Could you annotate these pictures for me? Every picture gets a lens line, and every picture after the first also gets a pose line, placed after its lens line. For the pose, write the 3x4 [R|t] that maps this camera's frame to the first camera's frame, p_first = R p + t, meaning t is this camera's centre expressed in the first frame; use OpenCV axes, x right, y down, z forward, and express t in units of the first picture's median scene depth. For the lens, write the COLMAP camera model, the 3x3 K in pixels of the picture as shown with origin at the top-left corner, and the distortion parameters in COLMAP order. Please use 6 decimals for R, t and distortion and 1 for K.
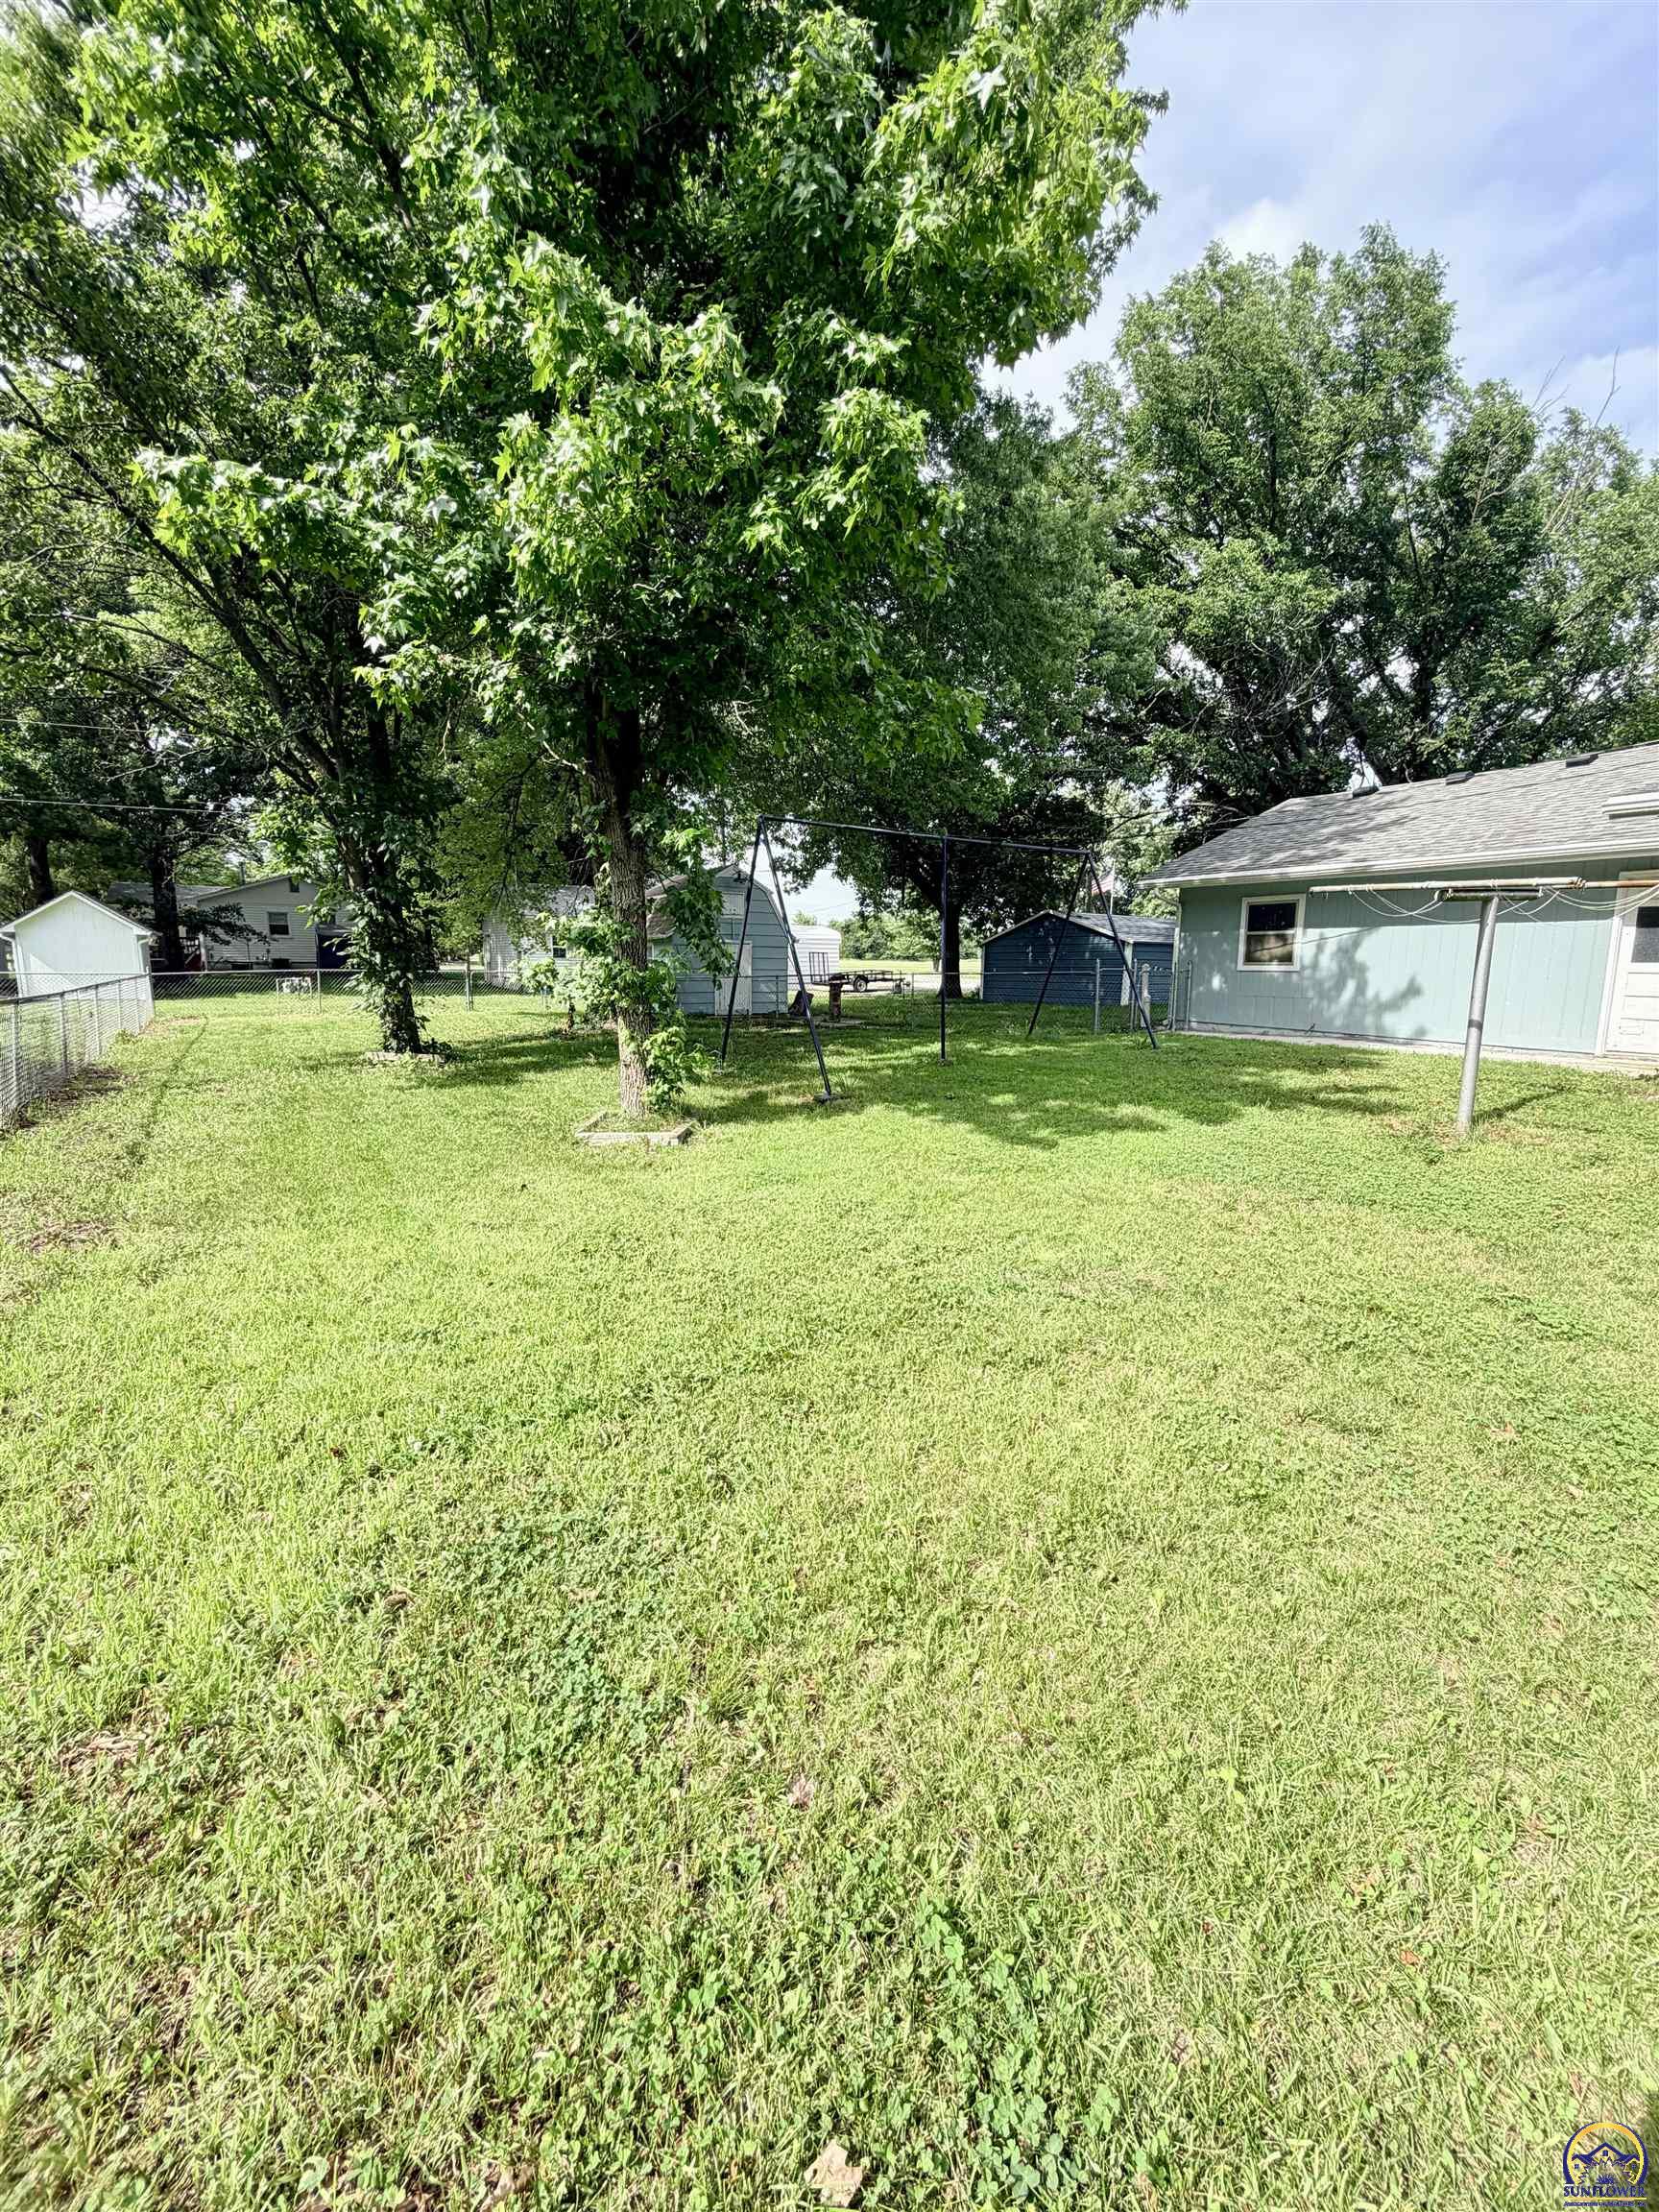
lens RADIAL K [[886.4, 0, 826.8], [0, 886.4, 1093.4], [0, 0, 1]] dist [0.001561, 0.000627]
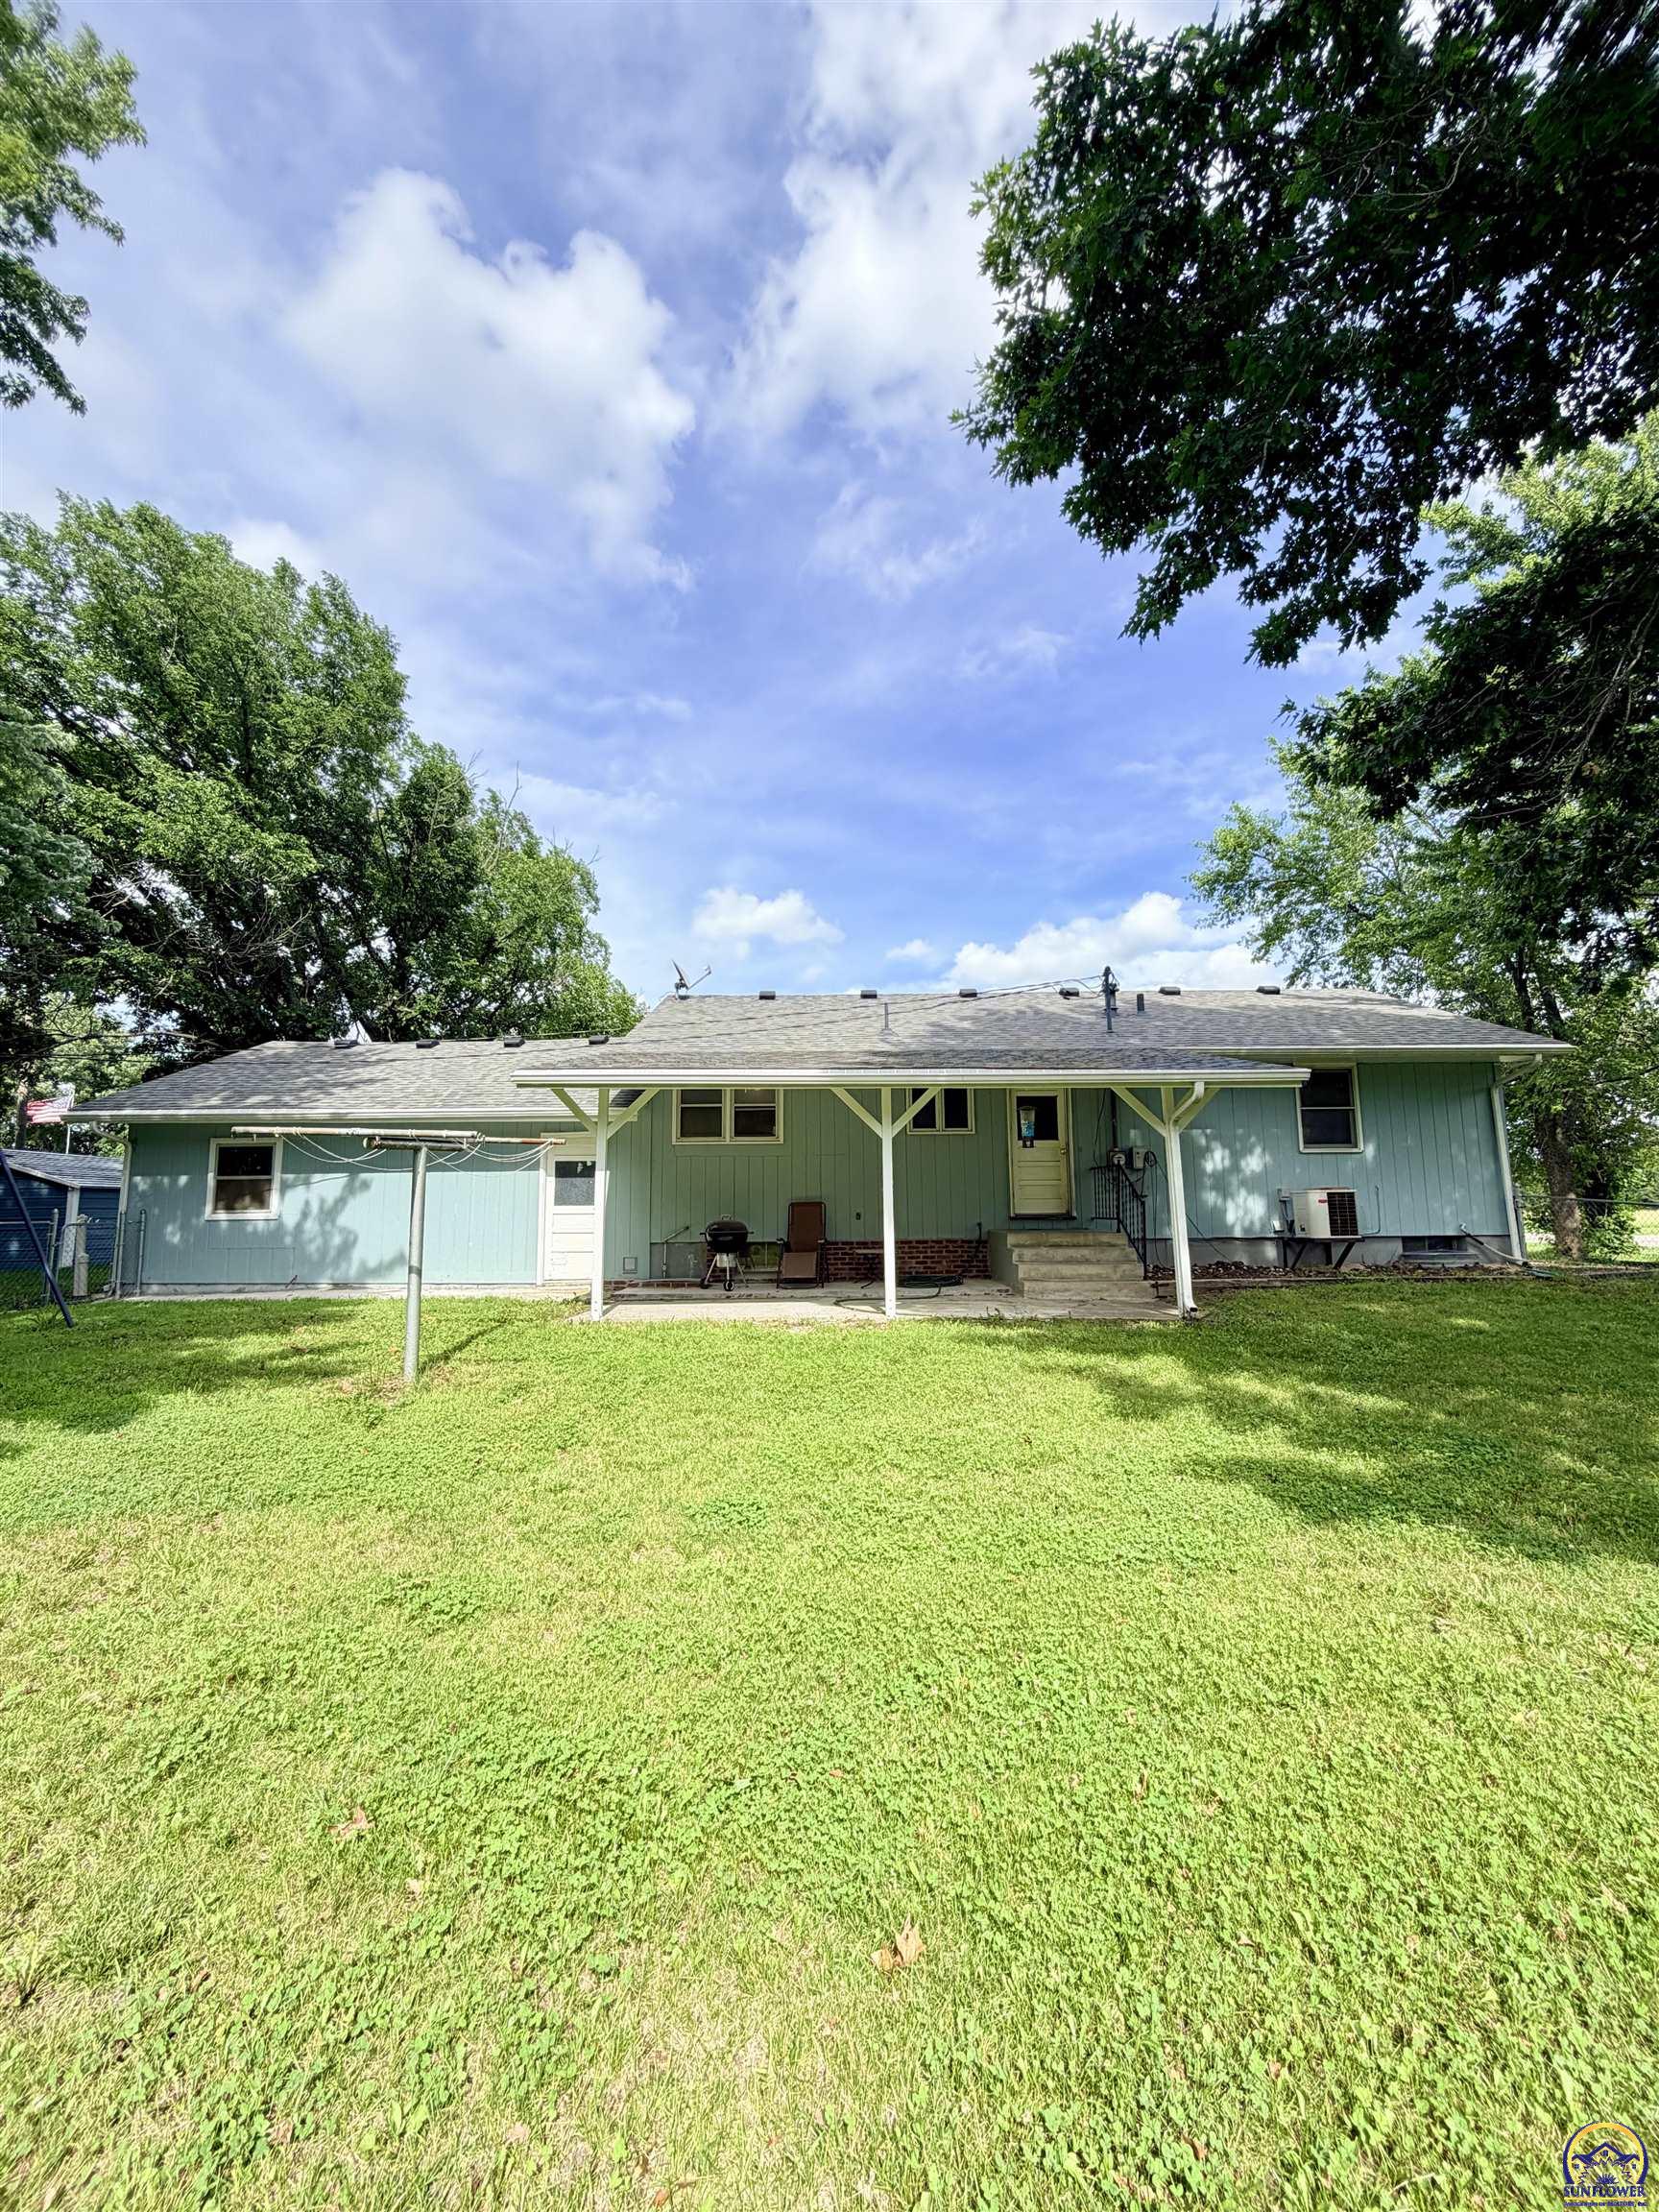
lens RADIAL K [[886.4, 0, 826.2], [0, 886.4, 1091.8], [0, 0, 1]] dist [0.001561, 0.000627]
pose [[0.538444, 0.093347, 0.837475, 0.043900], [0.139075, 0.970372, -0.197576, -0.003909], [-0.831105, 0.222856, 0.509509, 0.019718]]
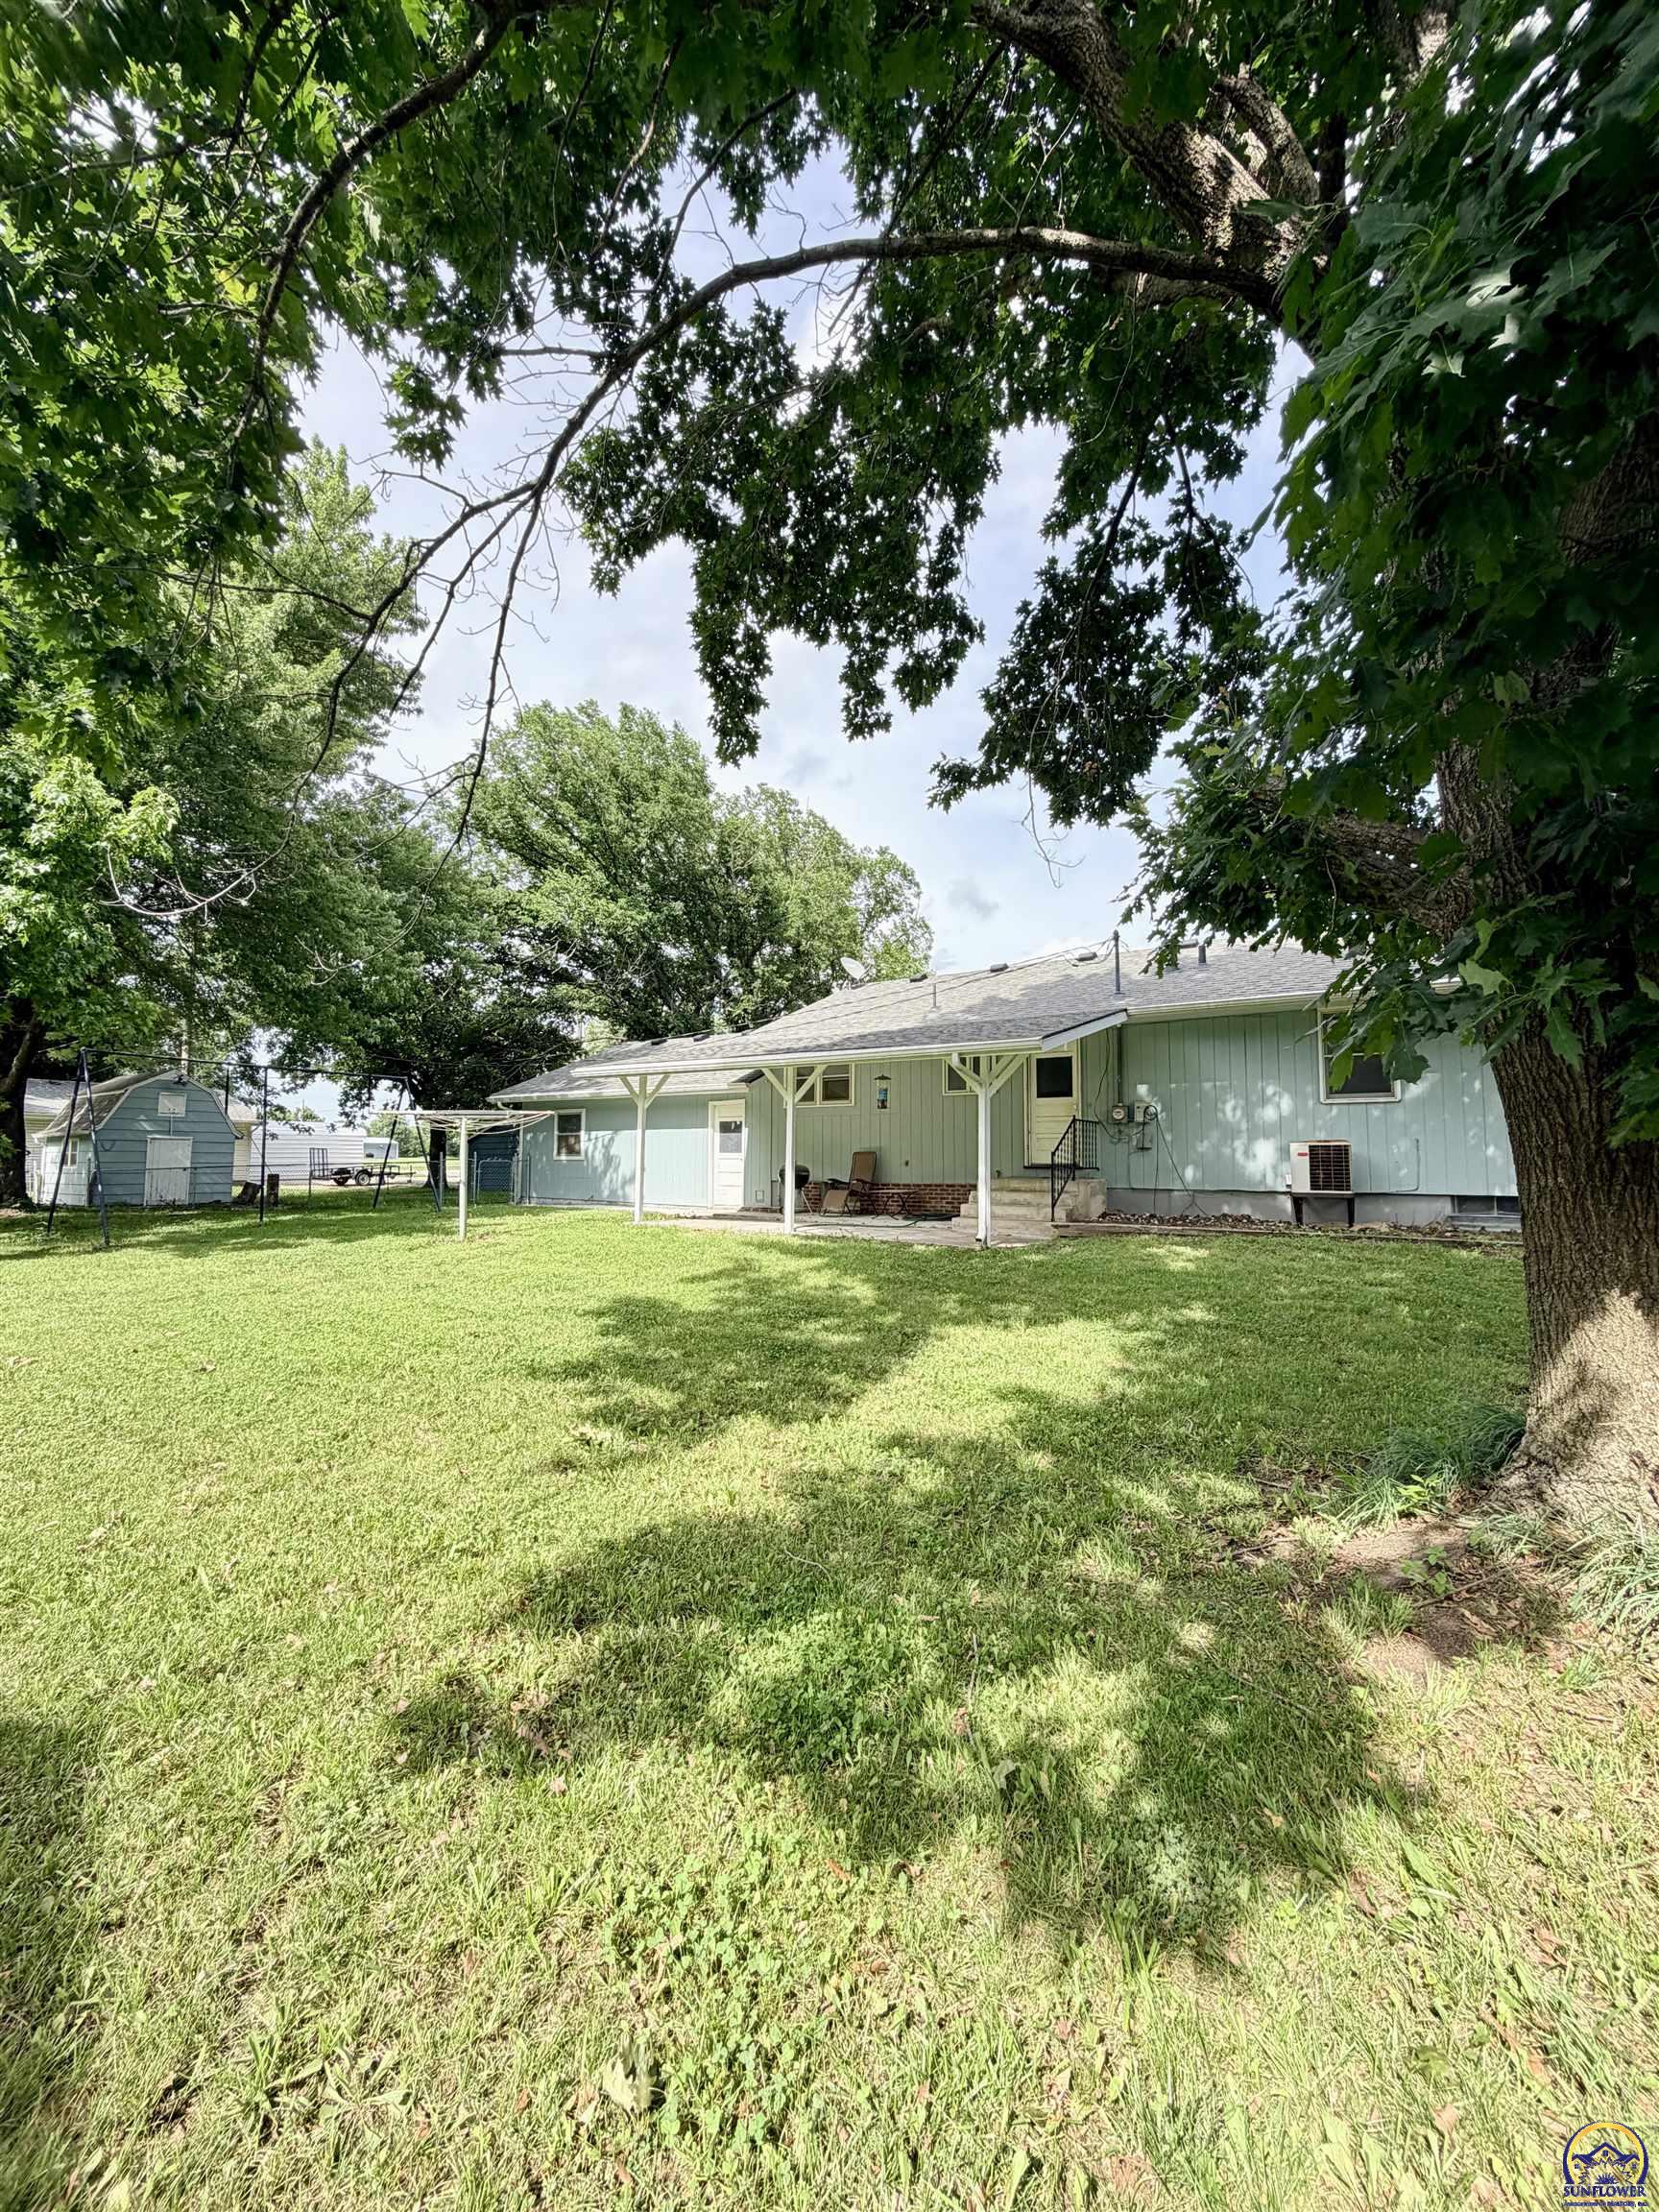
lens RADIAL K [[886.4, 0, 815.6], [0, 886.4, 1111.5], [0, 0, 1]] dist [0.001561, 0.000627]
pose [[0.918972, 0.014050, 0.394073, 0.247978], [0.064084, 0.980758, -0.184410, 0.065523], [-0.389081, 0.194721, 0.900389, -0.404104]]
